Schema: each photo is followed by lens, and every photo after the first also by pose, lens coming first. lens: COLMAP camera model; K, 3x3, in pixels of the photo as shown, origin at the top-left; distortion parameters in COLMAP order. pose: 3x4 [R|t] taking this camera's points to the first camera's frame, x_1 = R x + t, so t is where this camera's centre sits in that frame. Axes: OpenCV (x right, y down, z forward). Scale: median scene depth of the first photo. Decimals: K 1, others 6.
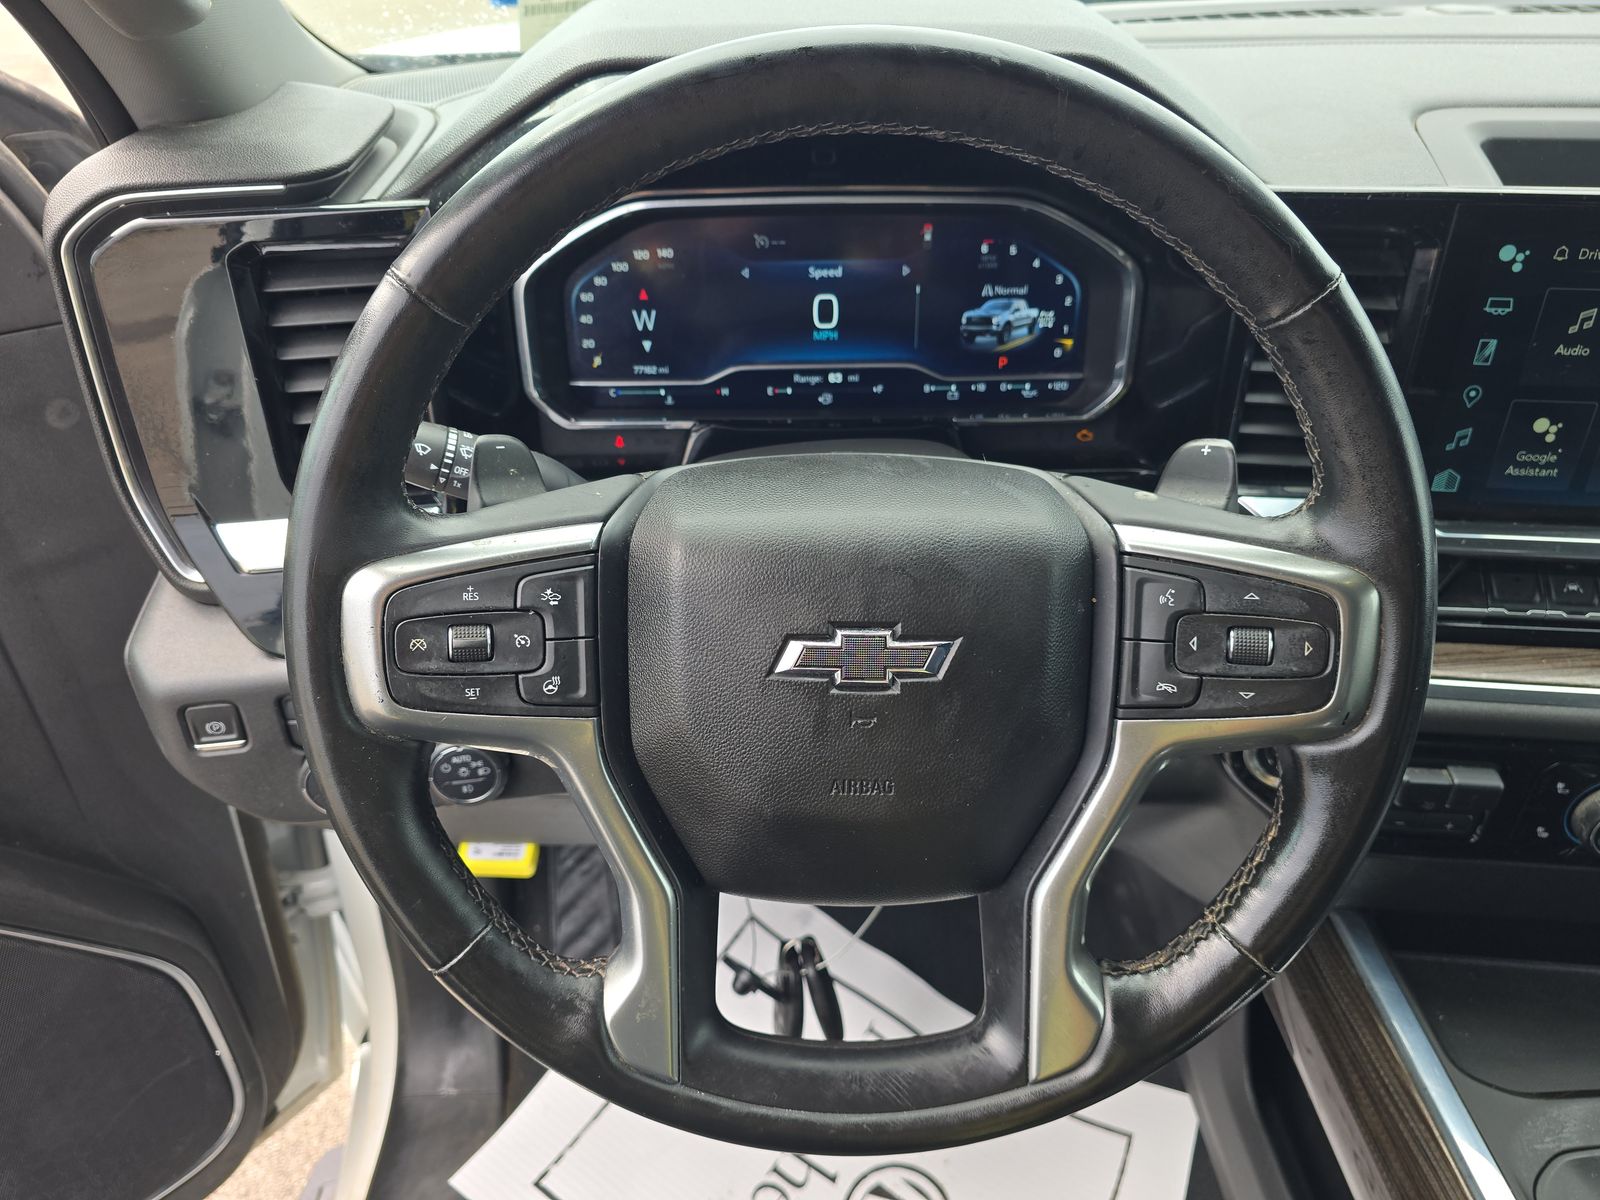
lens RADIAL K [[1067.0, 0, 803.5], [0, 1067.0, 604.7], [0, 0, 1]] dist [0.059239, -0.059116]
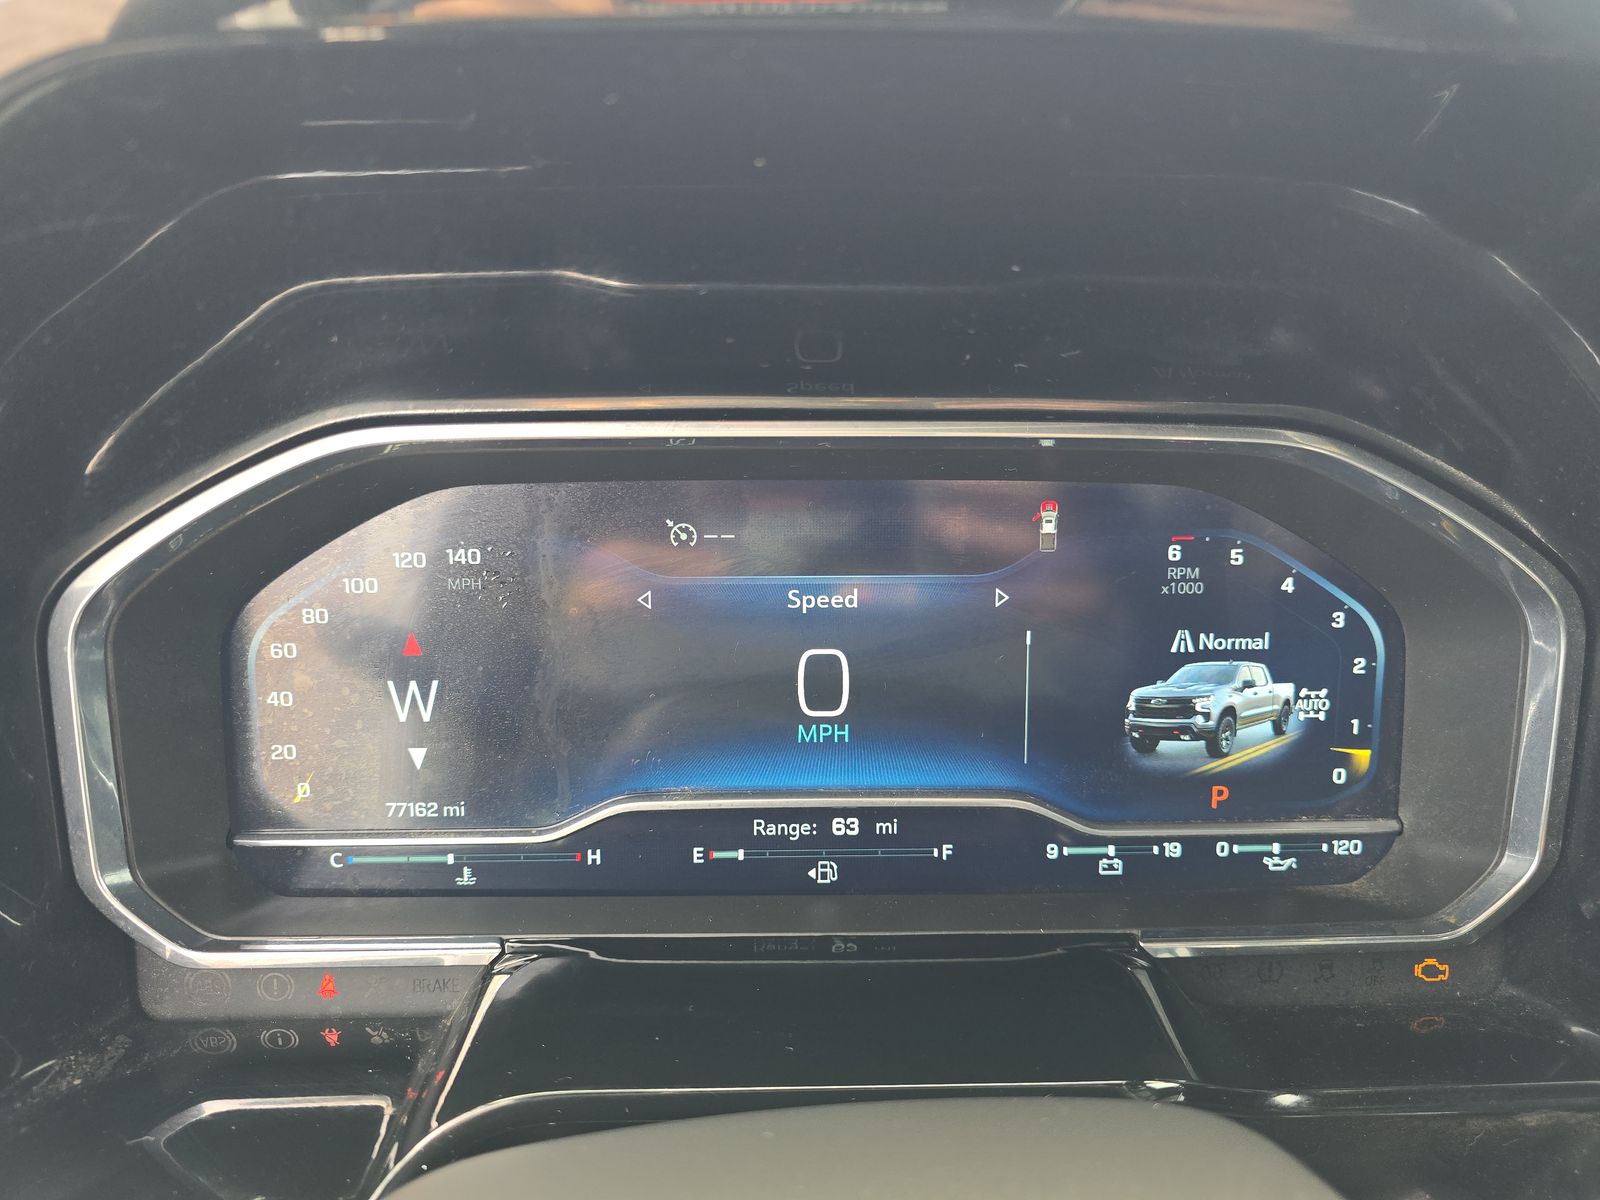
lens RADIAL K [[1067.0, 0, 803.5], [0, 1067.0, 604.7], [0, 0, 1]] dist [0.059239, -0.059116]
pose [[0.999980, 0.006245, -0.000689, 0.012107], [-0.006122, 0.943785, -0.330502, -0.153039], [-0.001413, 0.330500, 0.943805, 0.554074]]
